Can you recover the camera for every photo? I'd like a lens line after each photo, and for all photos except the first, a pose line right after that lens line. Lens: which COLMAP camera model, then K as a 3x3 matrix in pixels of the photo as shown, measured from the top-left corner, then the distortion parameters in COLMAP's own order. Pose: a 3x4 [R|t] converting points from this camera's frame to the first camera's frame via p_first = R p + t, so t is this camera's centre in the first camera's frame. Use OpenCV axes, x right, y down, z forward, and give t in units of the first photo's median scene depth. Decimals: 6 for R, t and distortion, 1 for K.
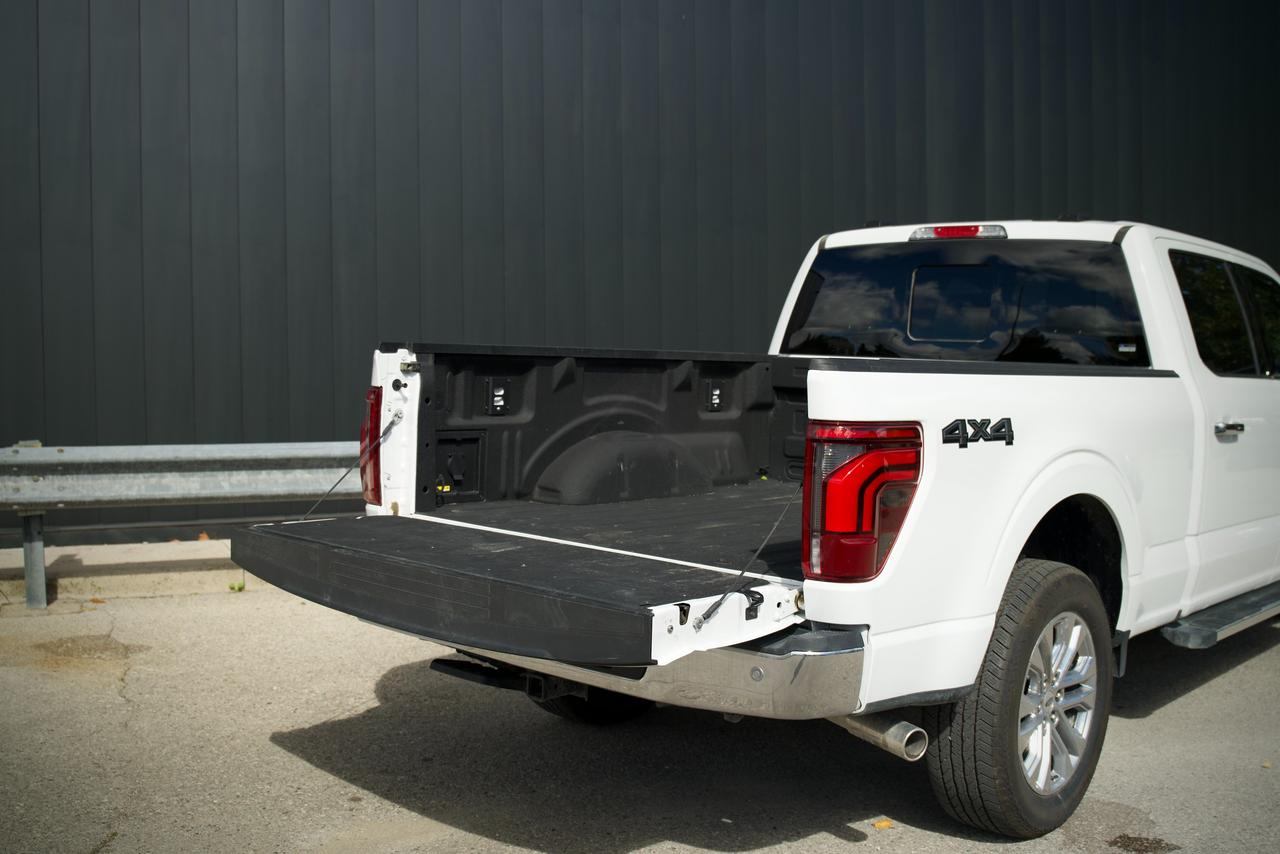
lens RADIAL K [[1337.0, 0, 646.9], [0, 1337.0, 447.0], [0, 0, 1]] dist [-0.156231, 0.140754]
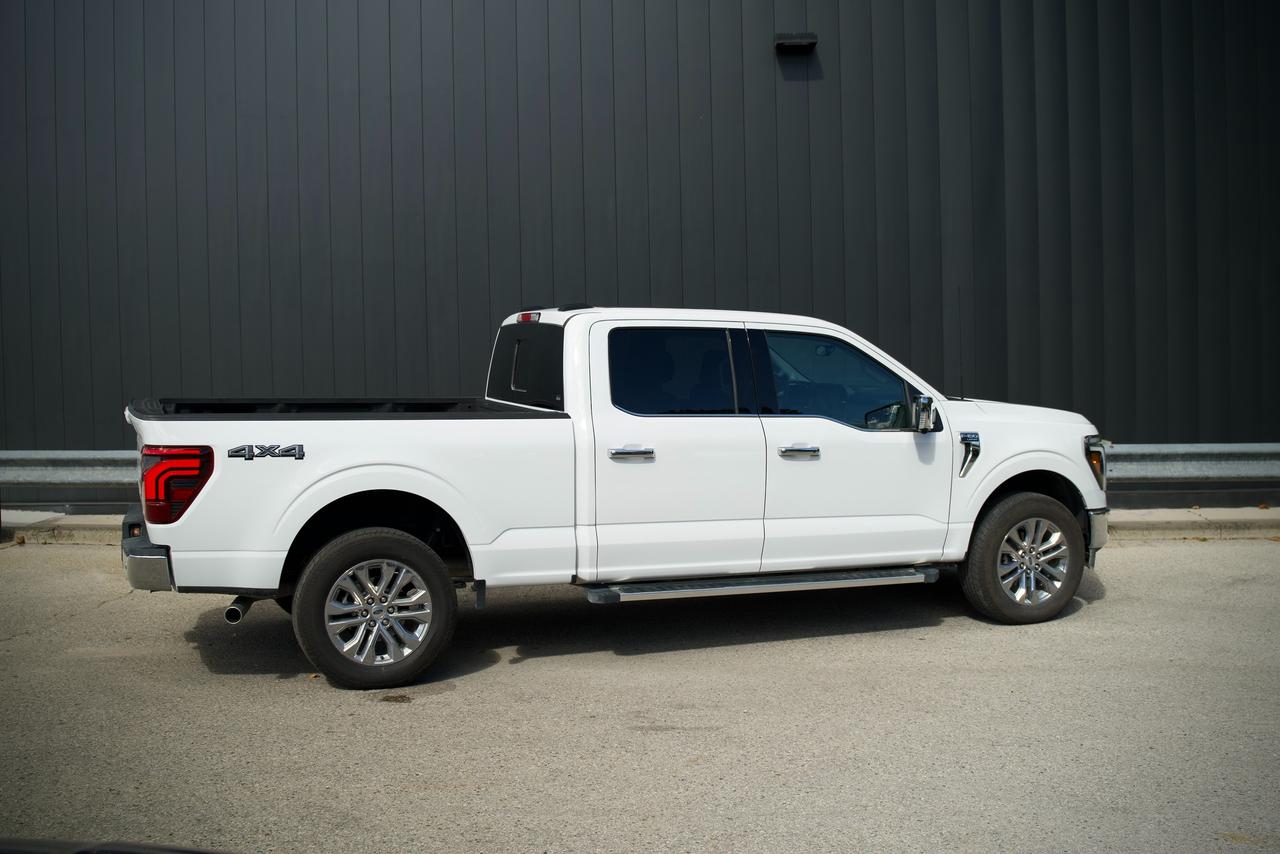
lens RADIAL K [[1337.0, 0, 646.9], [0, 1337.0, 447.0], [0, 0, 1]] dist [-0.156231, 0.140754]
pose [[0.901460, 0.014967, -0.432603, 1.549579], [-0.018654, 0.999817, -0.004280, -0.020404], [0.432460, 0.011928, 0.901574, -0.447680]]
